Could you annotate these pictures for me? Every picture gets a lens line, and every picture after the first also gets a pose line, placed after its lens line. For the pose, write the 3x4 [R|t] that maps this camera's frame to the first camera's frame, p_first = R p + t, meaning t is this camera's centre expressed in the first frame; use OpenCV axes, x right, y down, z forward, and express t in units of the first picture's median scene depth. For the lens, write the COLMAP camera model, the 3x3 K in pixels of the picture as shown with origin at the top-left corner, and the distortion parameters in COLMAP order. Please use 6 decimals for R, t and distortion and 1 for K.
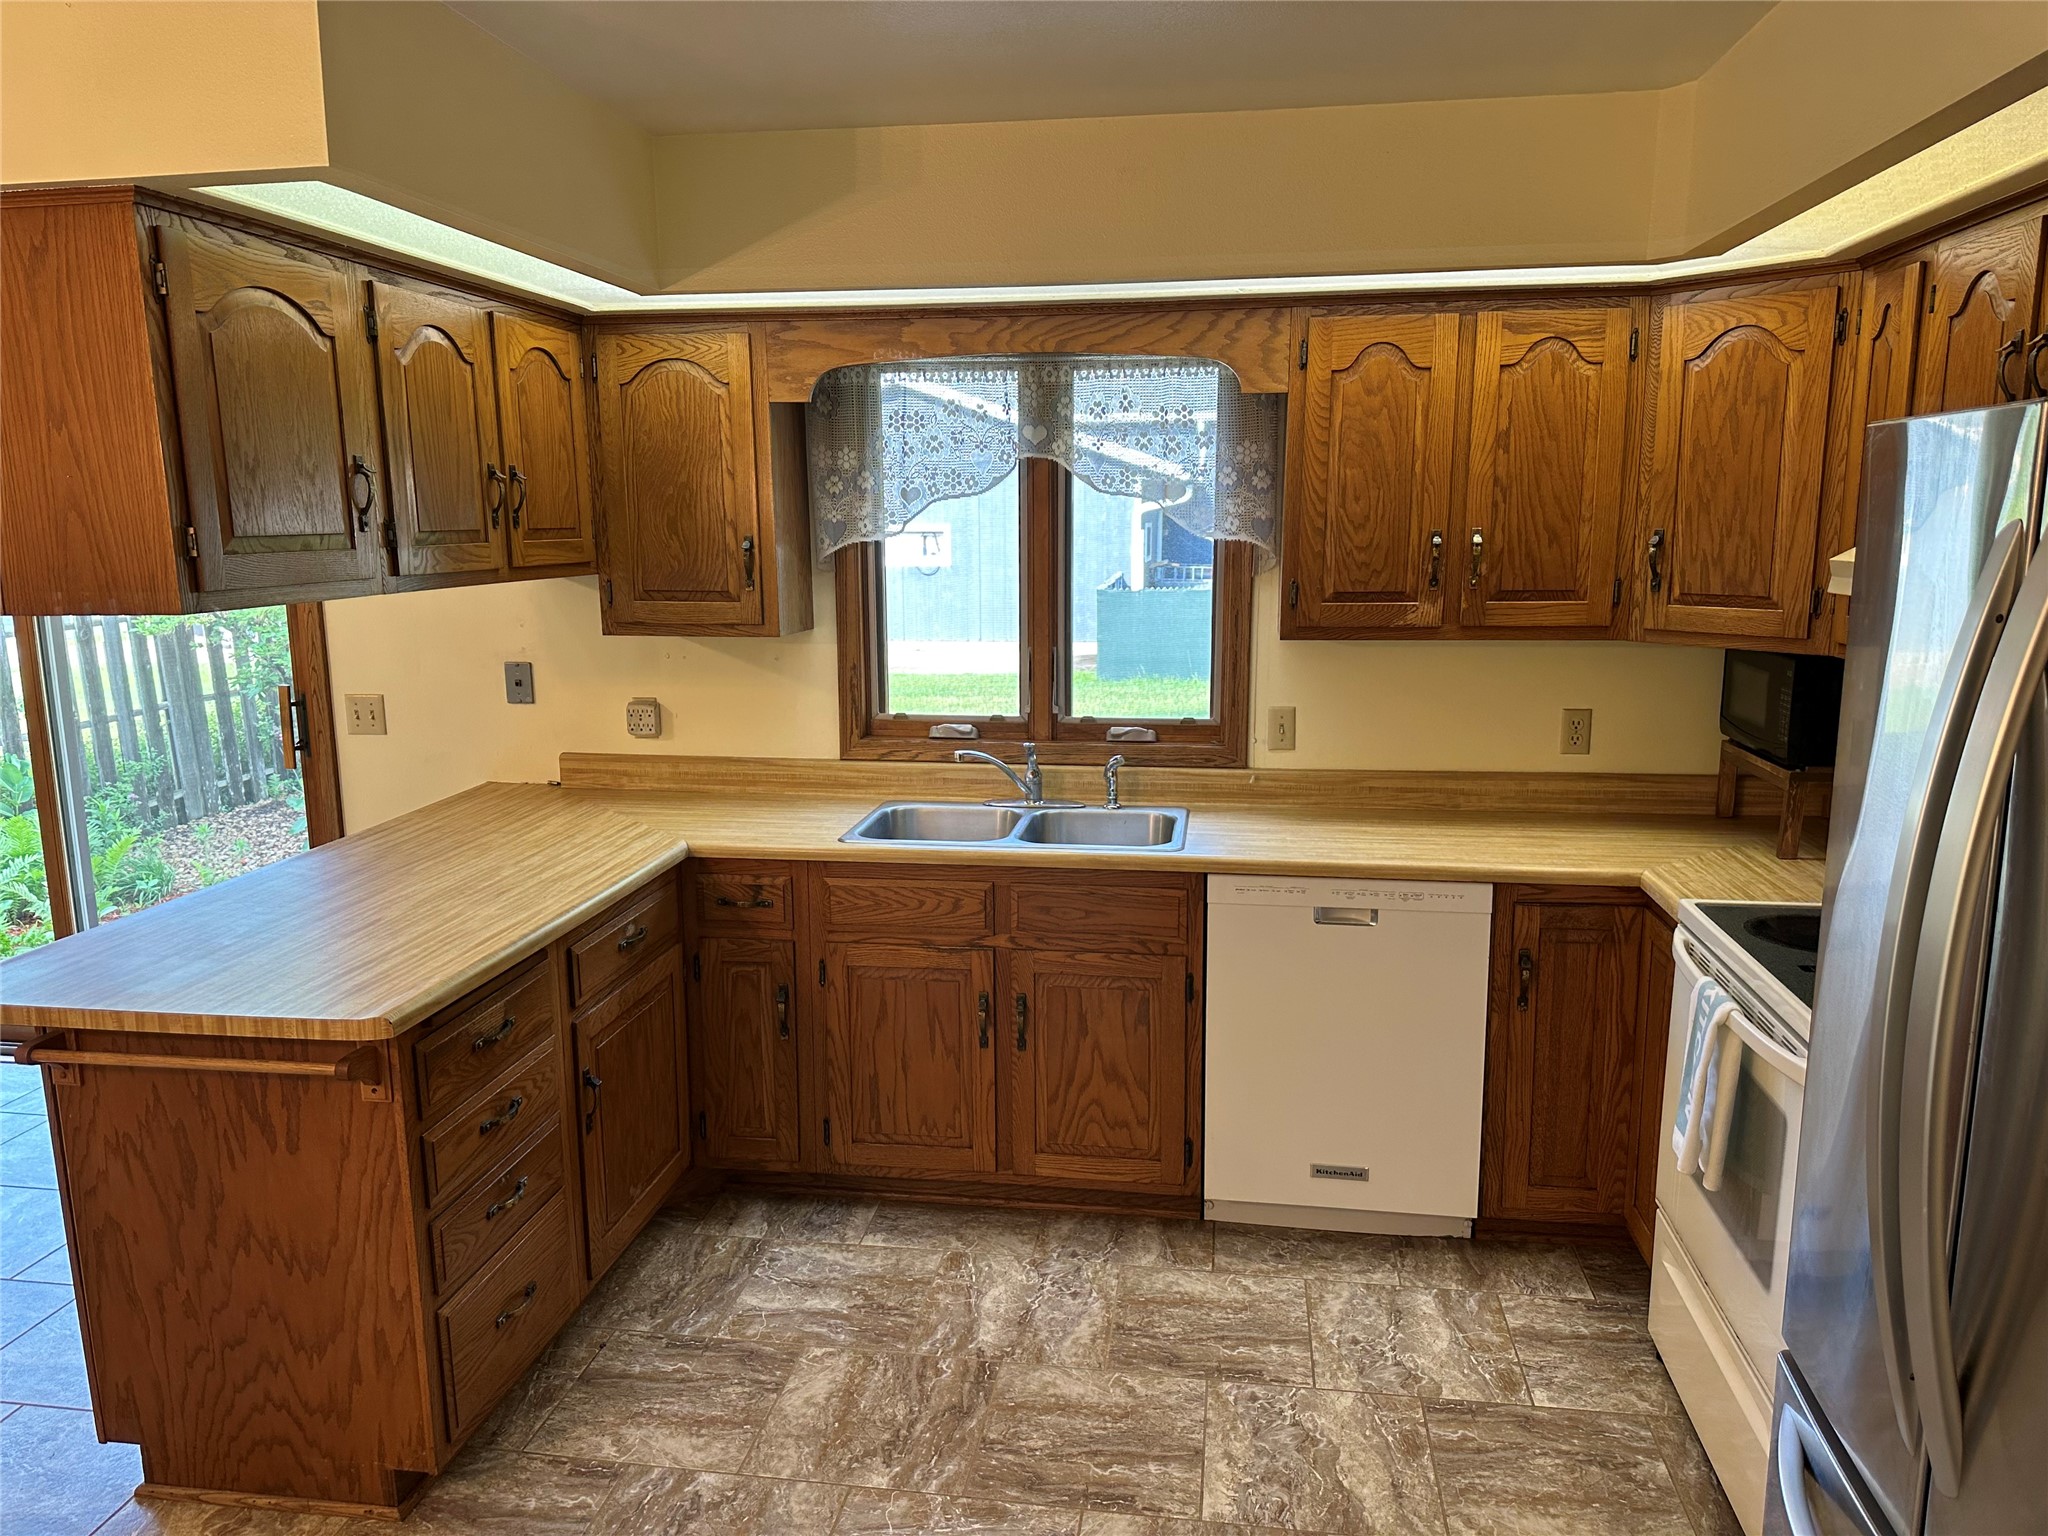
lens RADIAL K [[1441.3, 0, 1024.7], [0, 1441.3, 779.3], [0, 0, 1]] dist [0.064615, -0.075078]
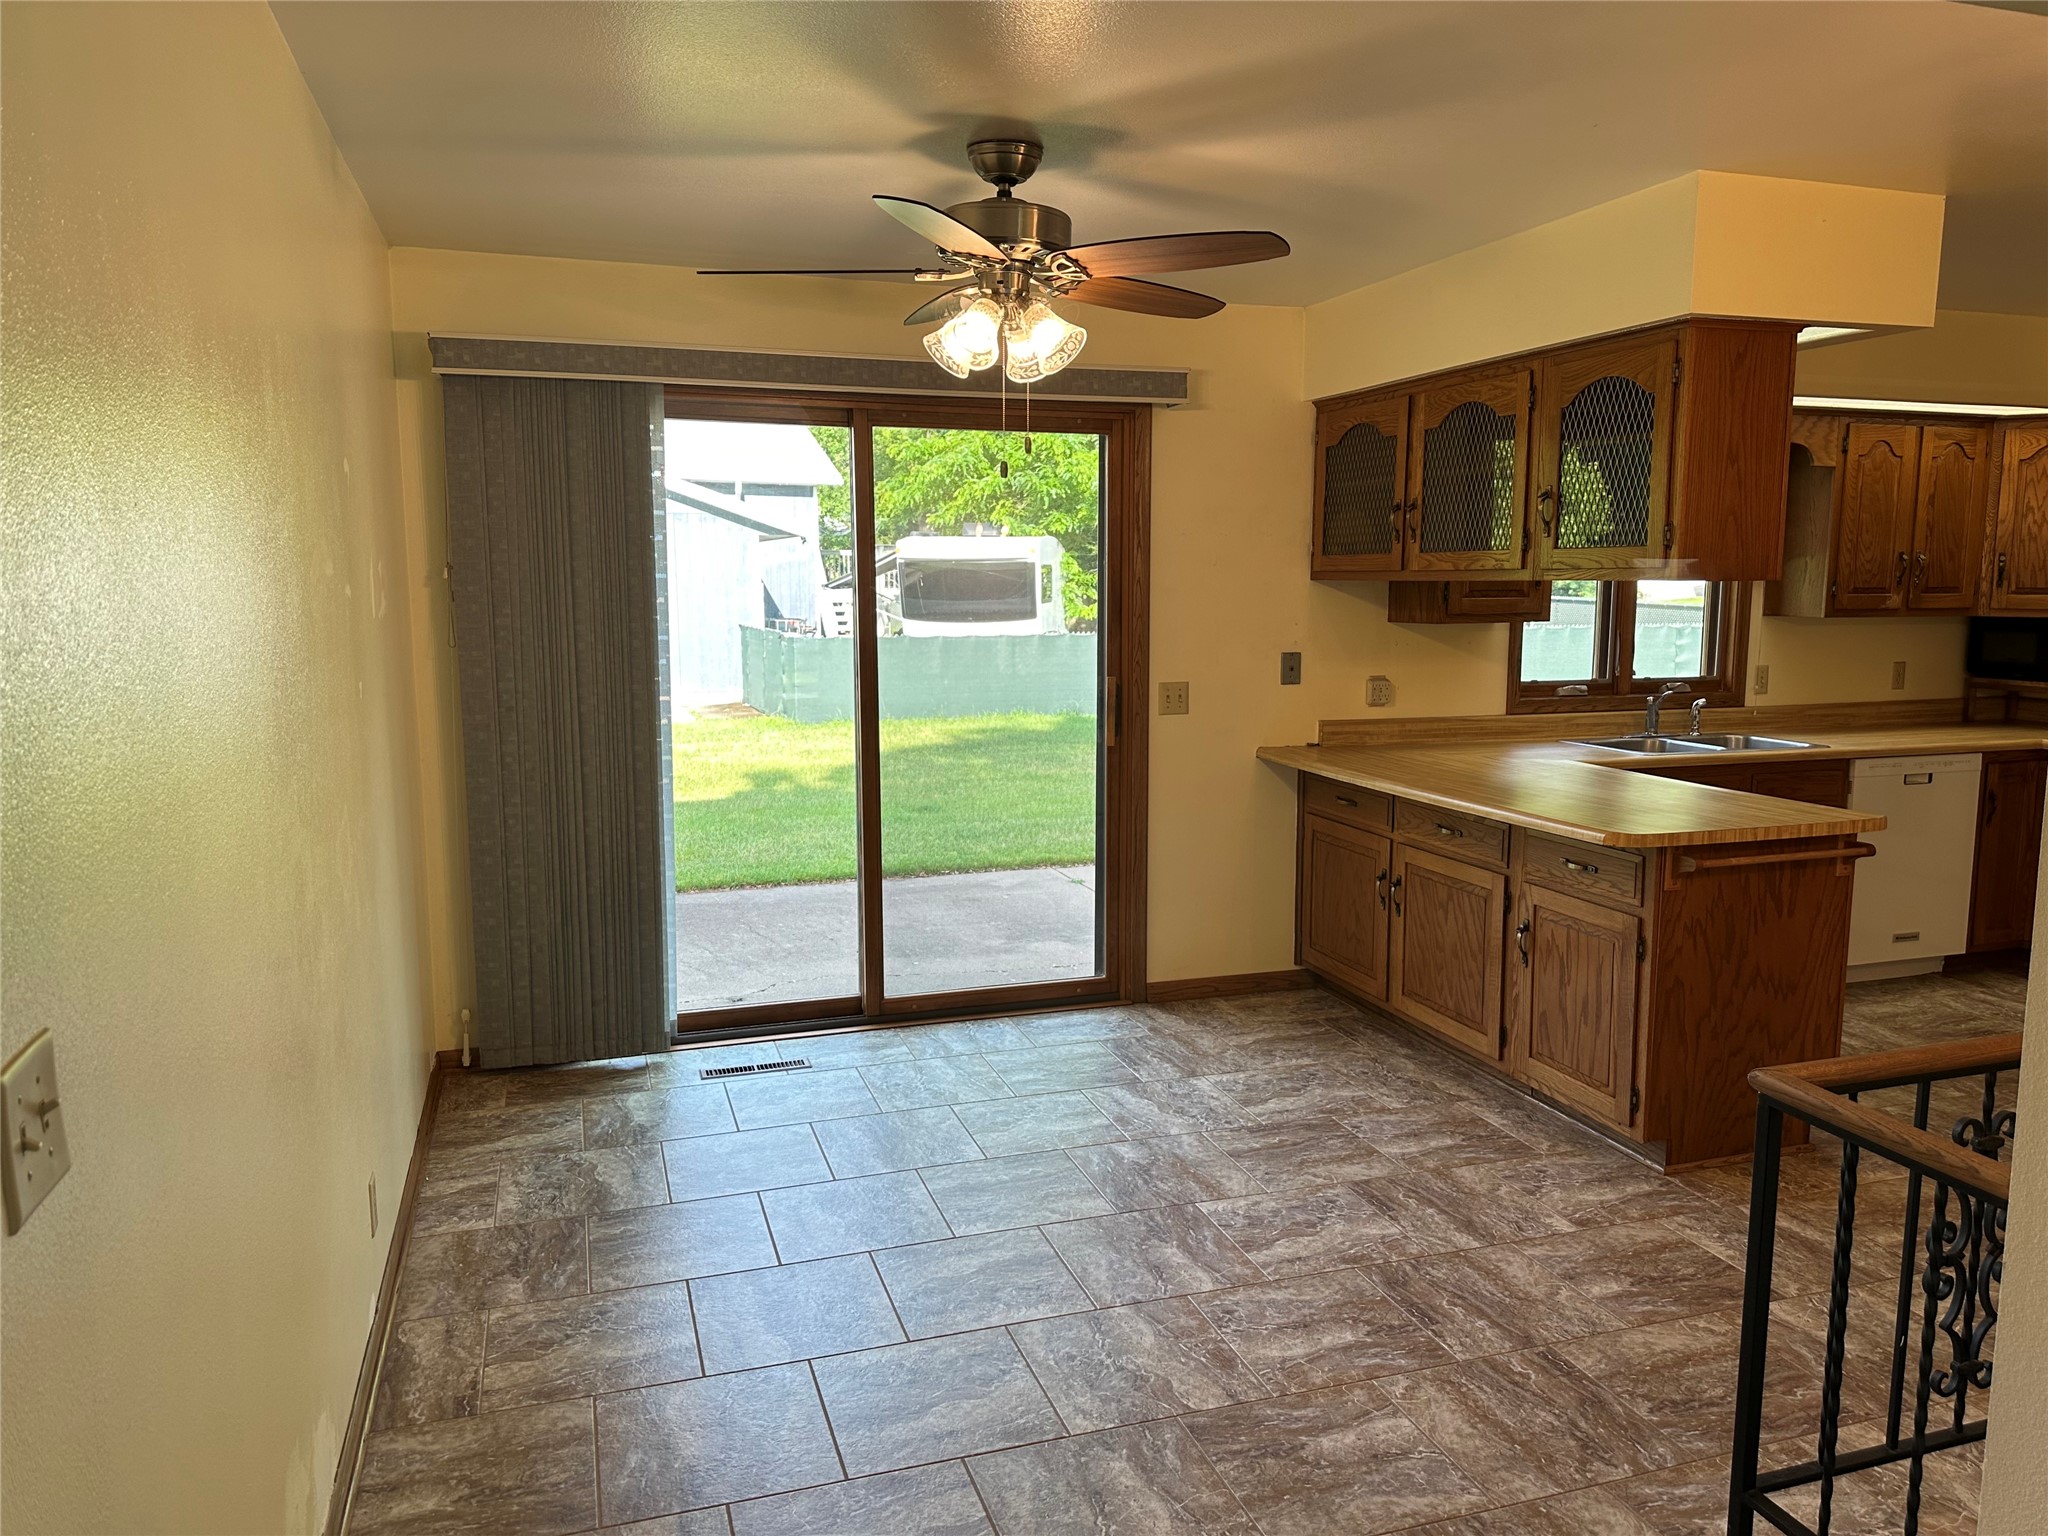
lens RADIAL K [[1441.3, 0, 1037.4], [0, 1441.3, 784.6], [0, 0, 1]] dist [0.064615, -0.075078]
pose [[0.891672, -0.057873, 0.448968, -1.444127], [0.075729, 0.996888, -0.021900, 0.061488], [-0.446304, 0.053528, 0.893279, -0.053183]]
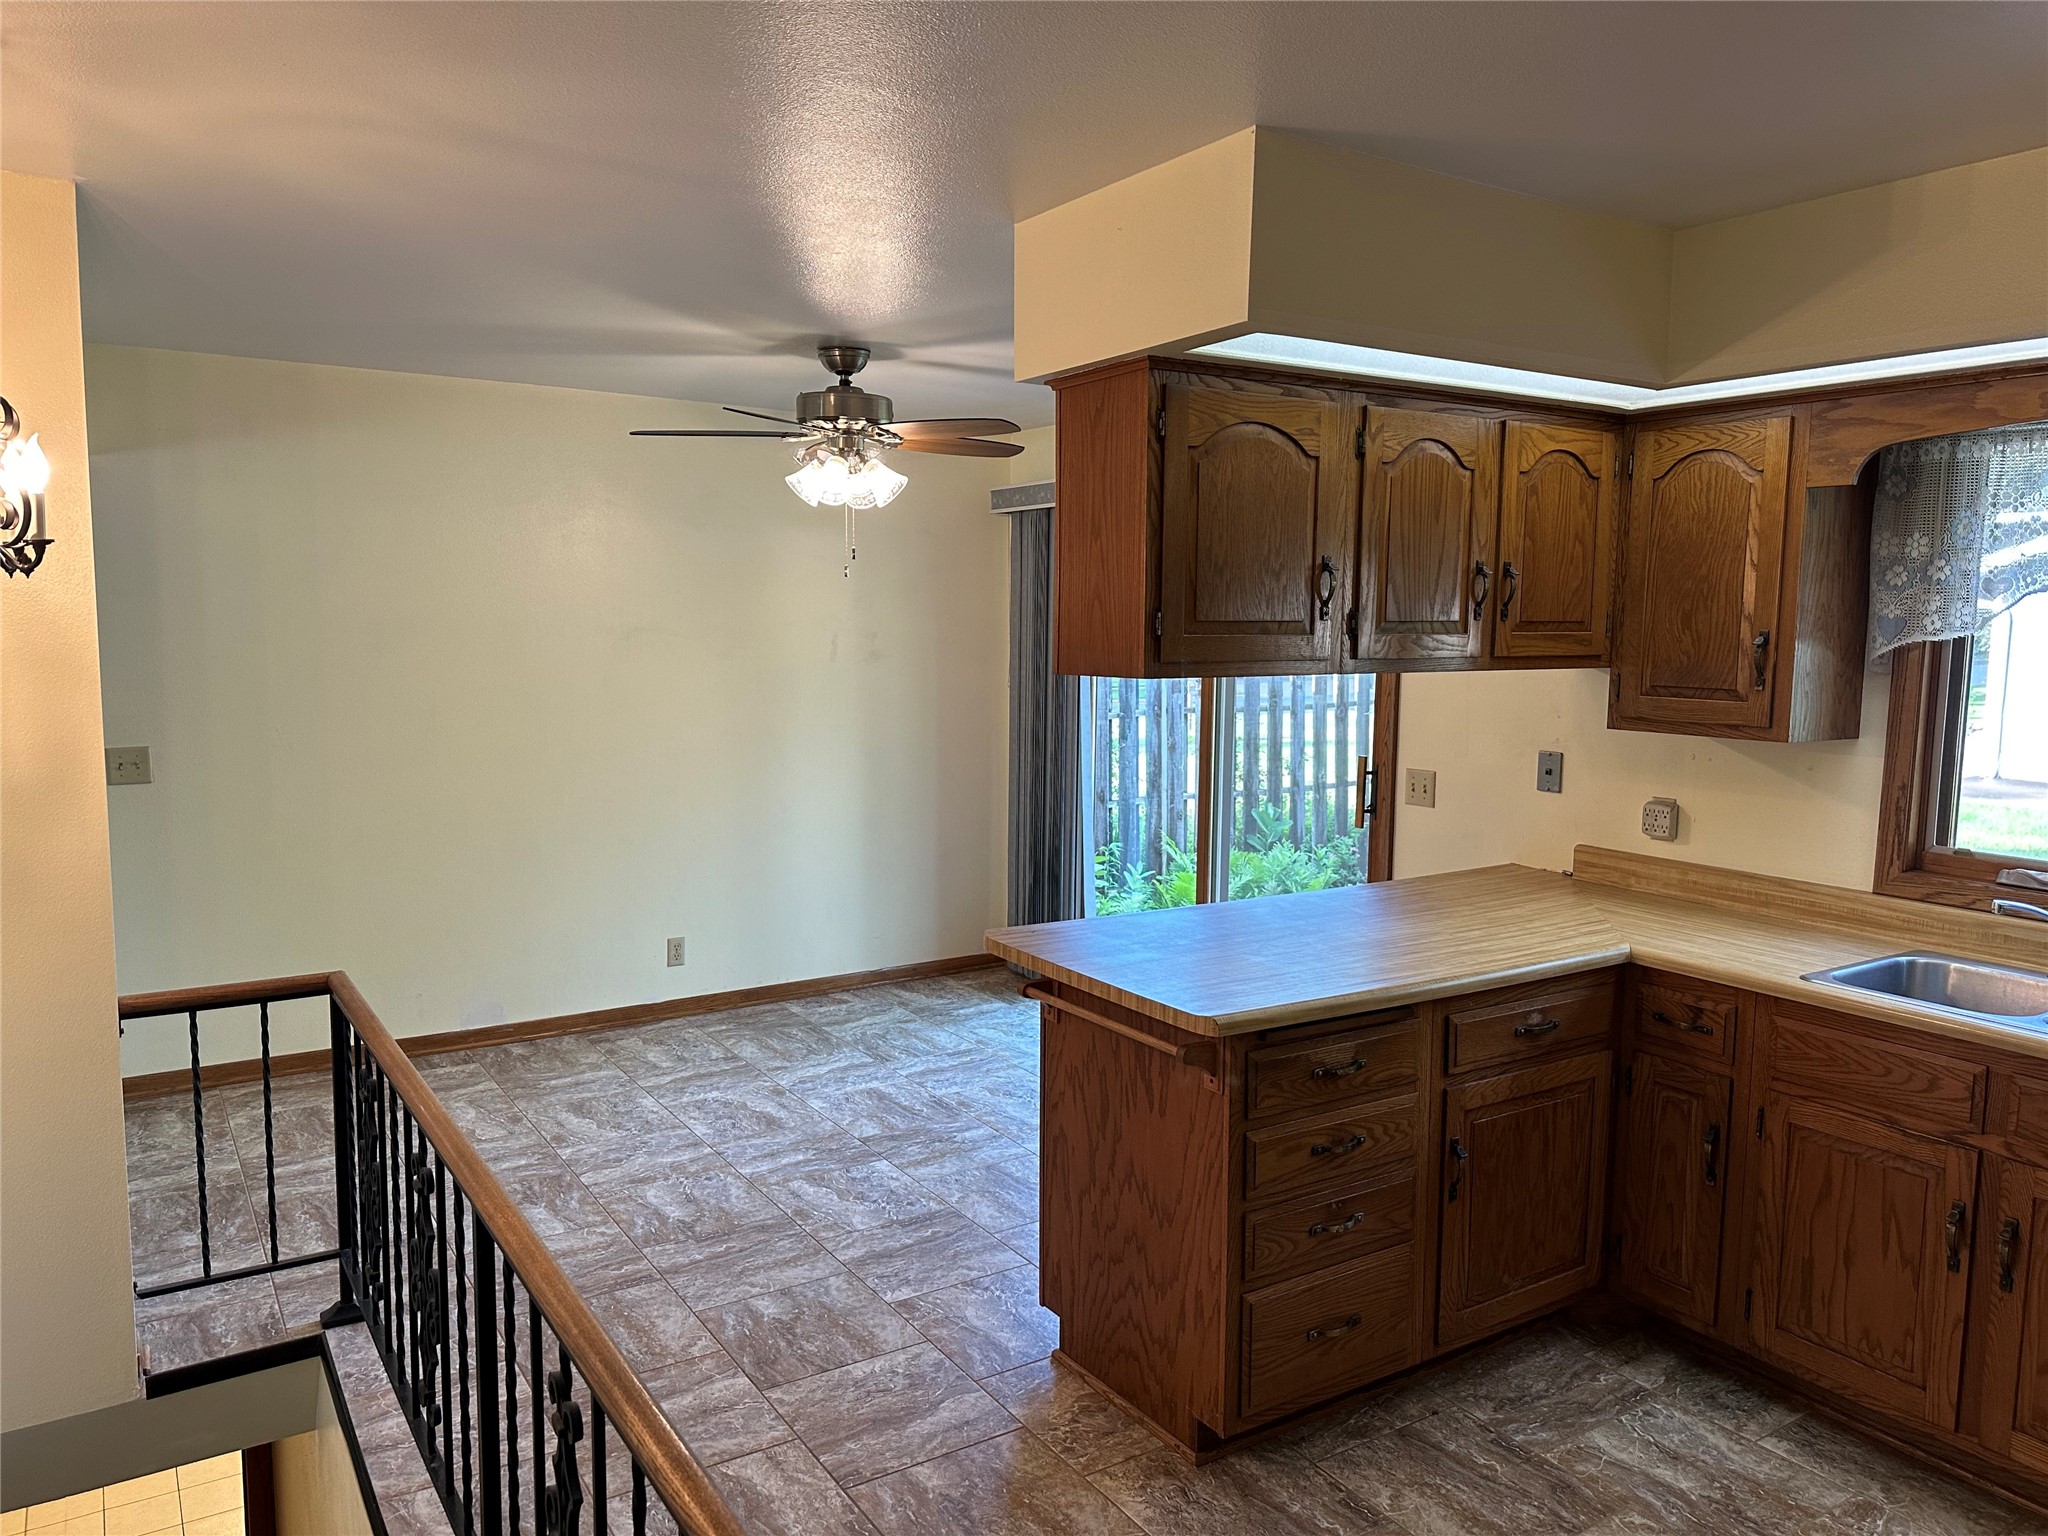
lens RADIAL K [[1441.3, 0, 1028.5], [0, 1441.3, 776.3], [0, 0, 1]] dist [0.064615, -0.075078]
pose [[0.660594, 0.097760, -0.744351, 0.222159], [-0.150620, 0.988584, -0.003836, -0.004444], [0.735478, 0.114648, 0.667778, 0.054818]]
